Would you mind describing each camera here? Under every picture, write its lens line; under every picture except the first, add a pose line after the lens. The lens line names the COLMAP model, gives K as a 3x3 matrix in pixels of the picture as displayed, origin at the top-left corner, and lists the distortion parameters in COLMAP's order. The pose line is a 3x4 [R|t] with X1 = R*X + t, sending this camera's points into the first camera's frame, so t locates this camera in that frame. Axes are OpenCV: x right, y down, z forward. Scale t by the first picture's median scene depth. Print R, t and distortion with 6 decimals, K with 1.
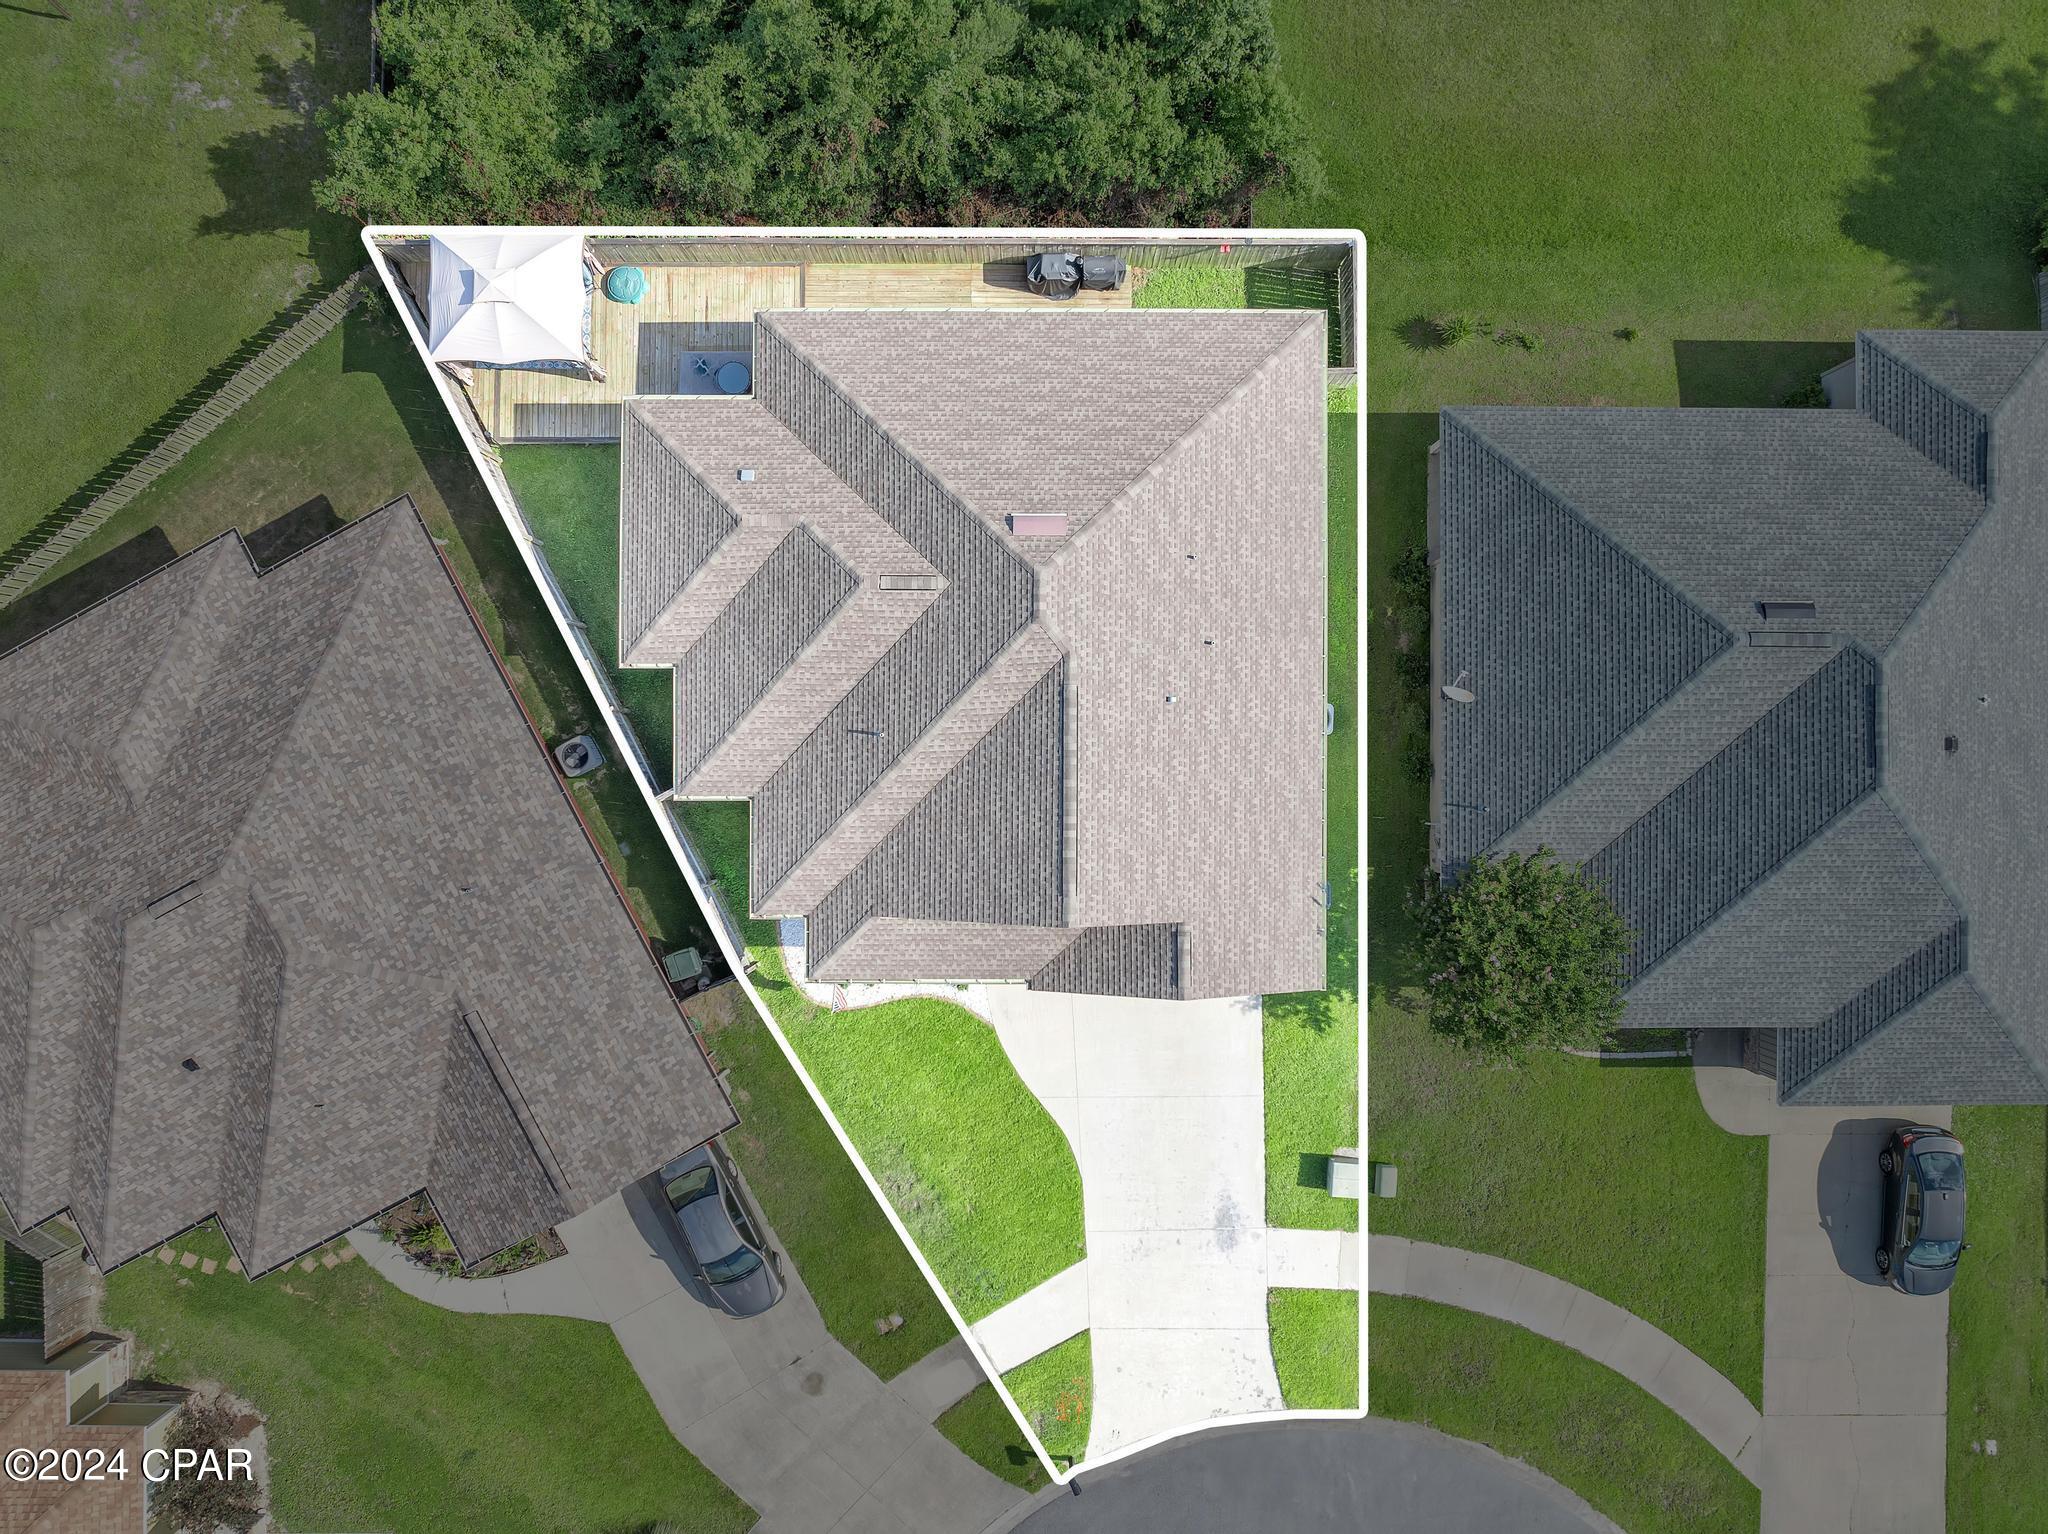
lens RADIAL K [[1459.5, 0, 1024.0], [0, 1459.5, 767.0], [0, 0, 1]] dist [-0.035233, 0.008860]
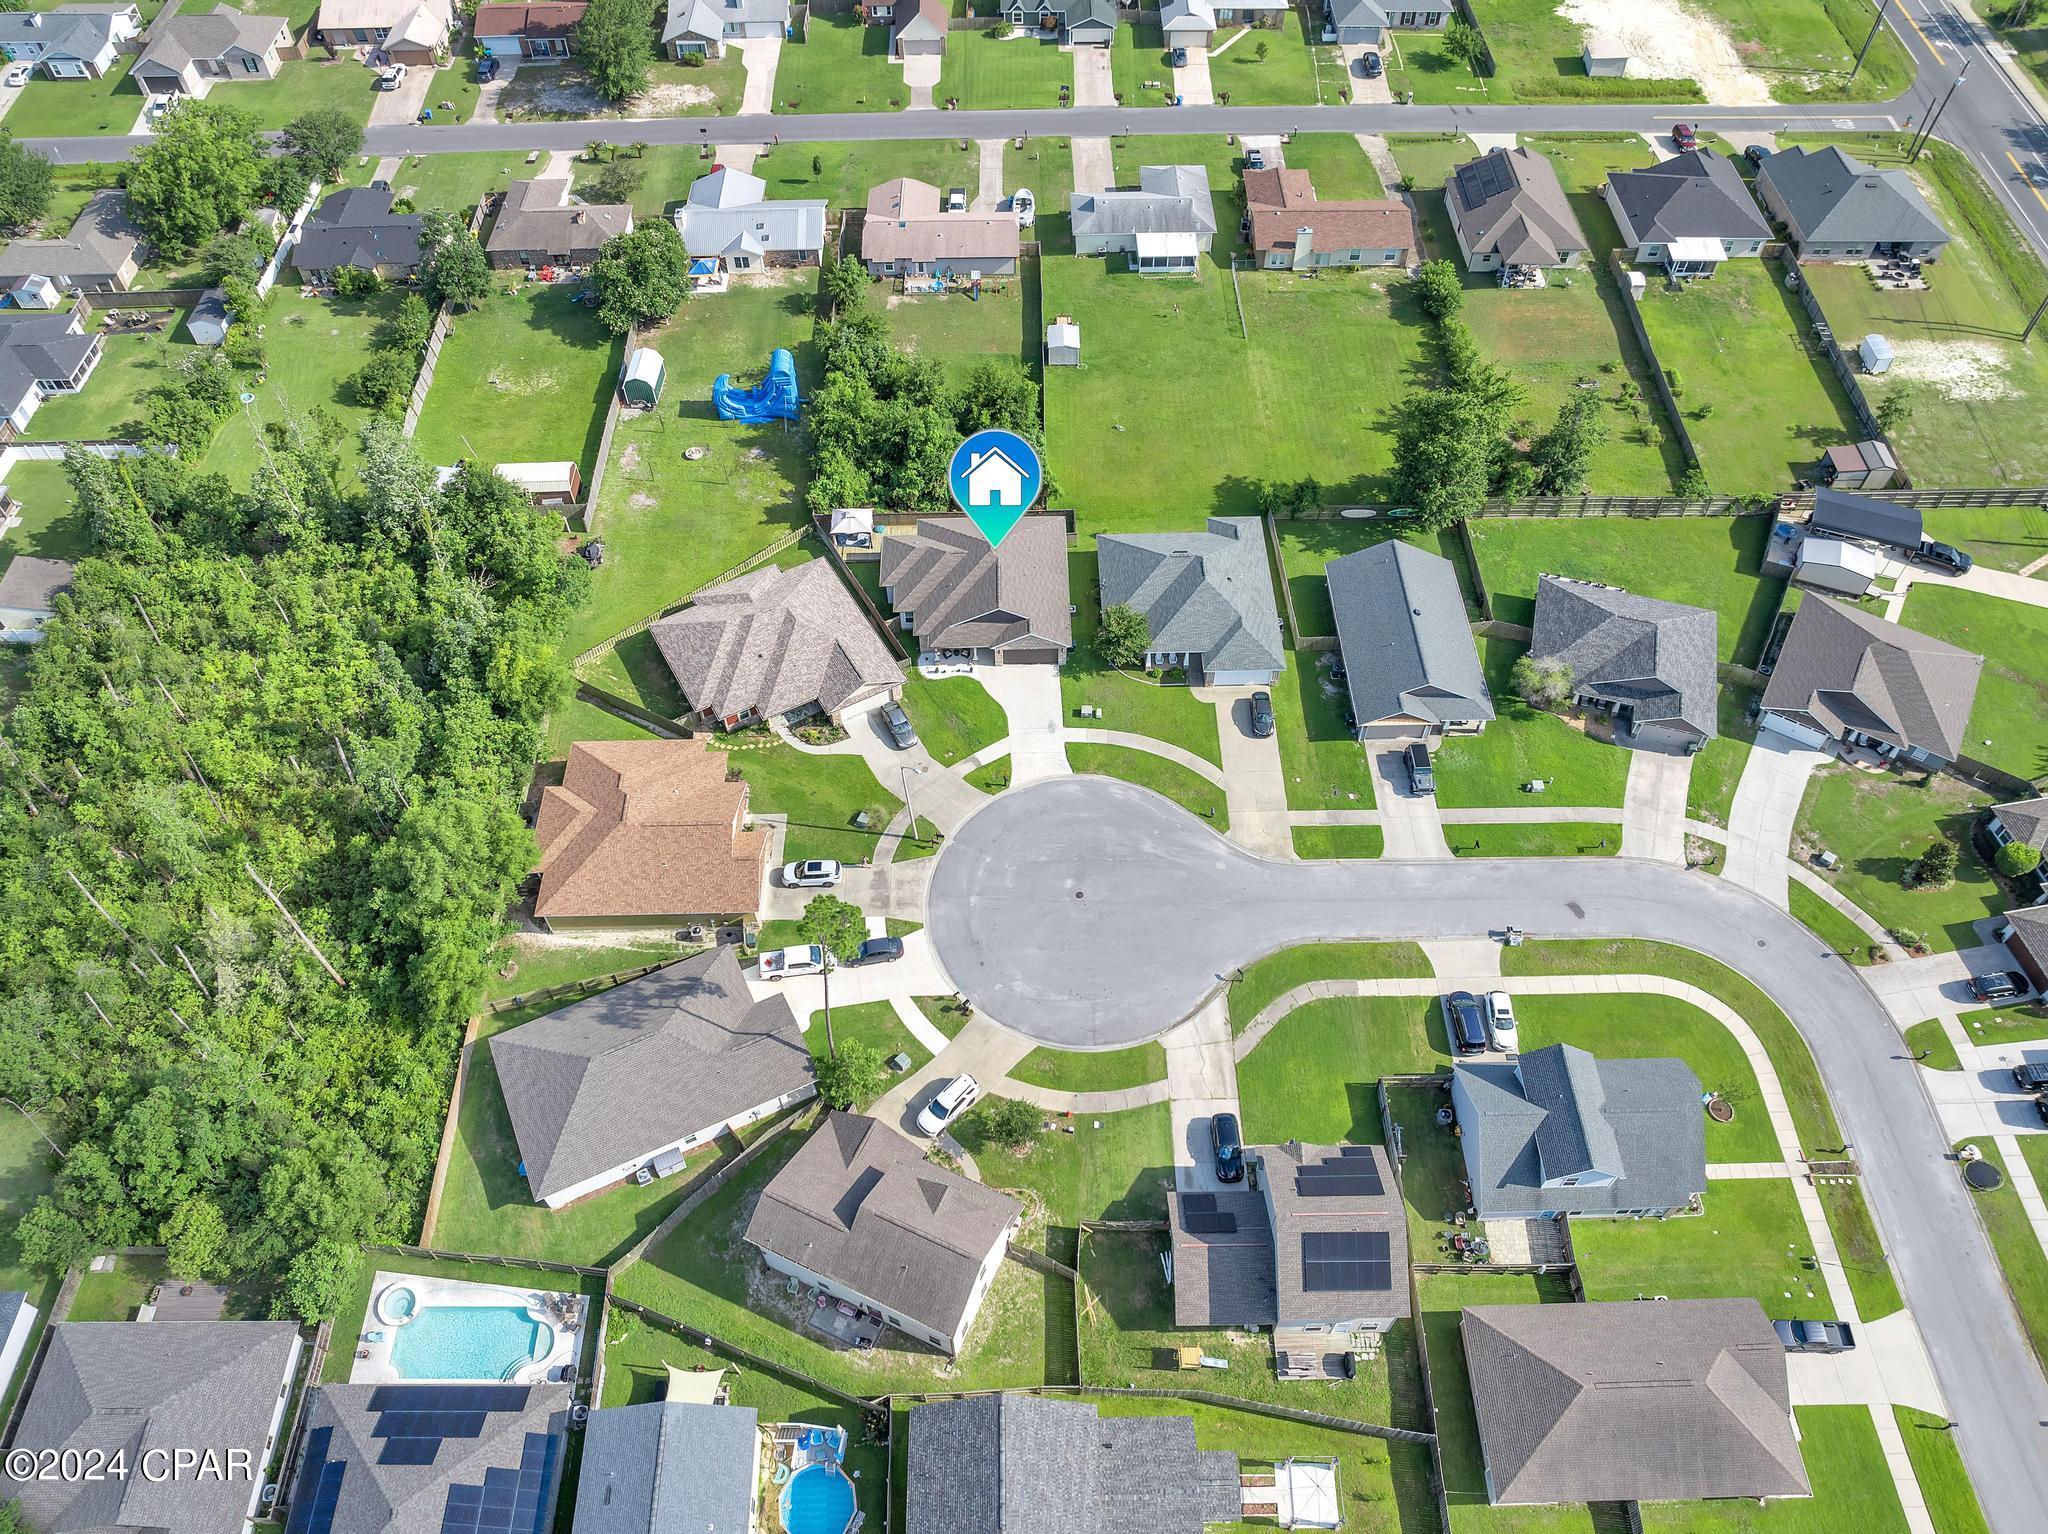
lens RADIAL K [[1459.5, 0, 1024.0], [0, 1459.5, 767.0], [0, 0, 1]] dist [-0.035233, 0.008860]
pose [[0.999704, -0.019284, 0.014856, 0.025944], [0.024341, 0.799390, -0.600319, 2.368019], [-0.000299, 0.600503, 0.799622, -1.585271]]
